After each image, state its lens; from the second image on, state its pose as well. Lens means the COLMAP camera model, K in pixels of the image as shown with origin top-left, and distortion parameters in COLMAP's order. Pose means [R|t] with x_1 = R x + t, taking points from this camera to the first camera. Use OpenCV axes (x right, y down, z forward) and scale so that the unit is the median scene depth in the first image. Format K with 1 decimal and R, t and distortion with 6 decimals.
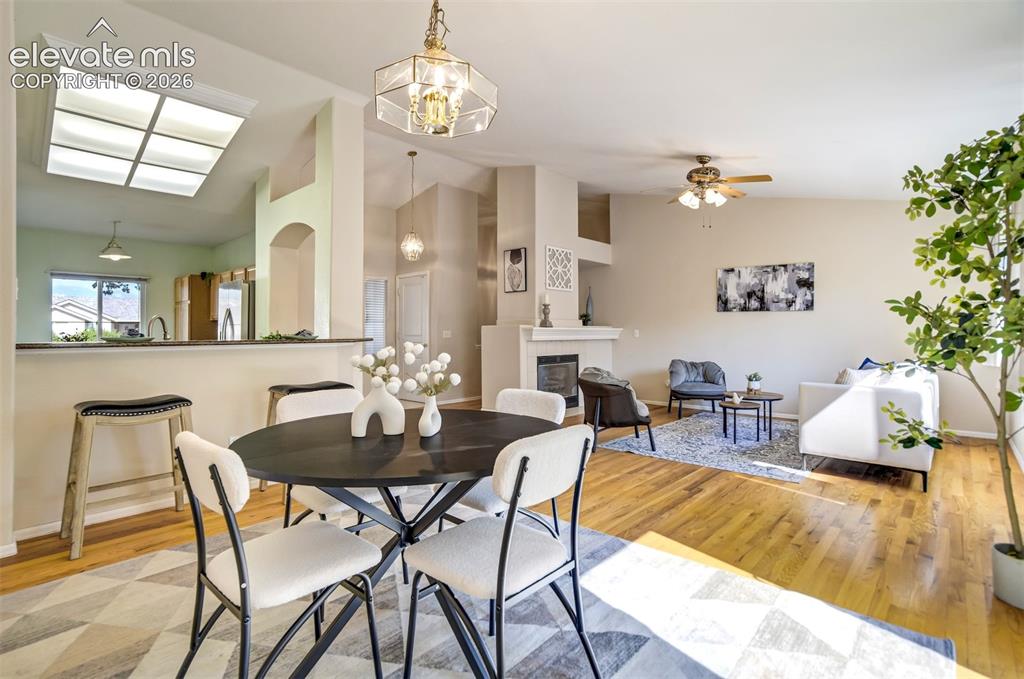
lens RADIAL K [[485.2, 0, 512.0], [0, 485.2, 339.5], [0, 0, 1]] dist [-0.047033, 0.021797]
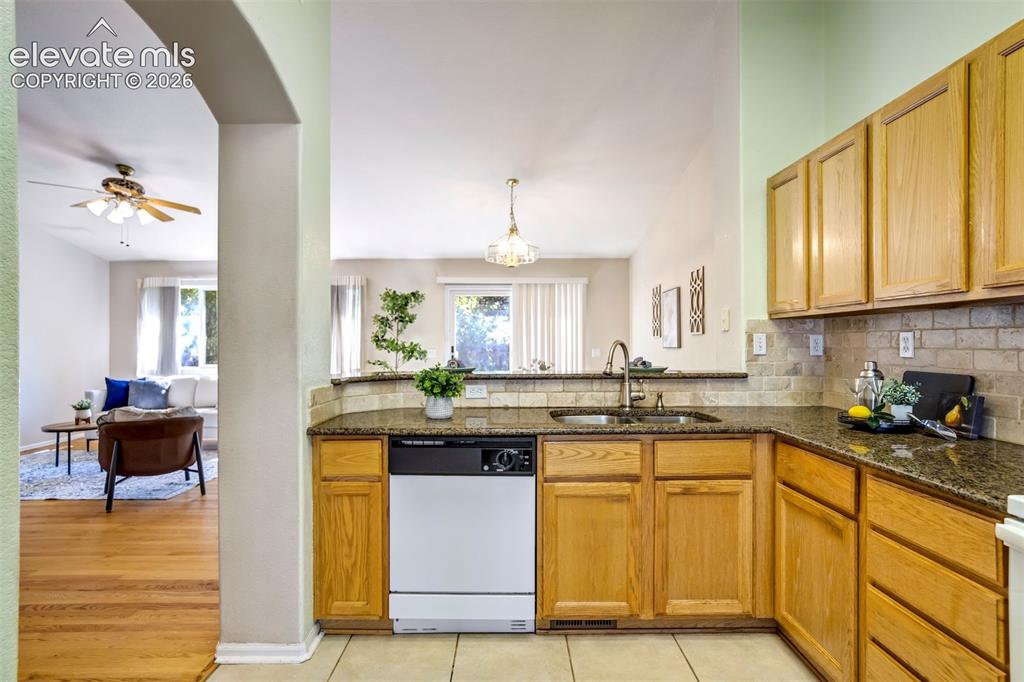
lens RADIAL K [[492.3, 0, 510.5], [0, 492.3, 343.5], [0, 0, 1]] dist [-0.045142, 0.026565]
pose [[-0.681680, 0.006934, 0.731618, -0.625951], [0.019553, 0.999771, 0.008743, -0.027316], [-0.731389, 0.020265, -0.681659, 0.863076]]
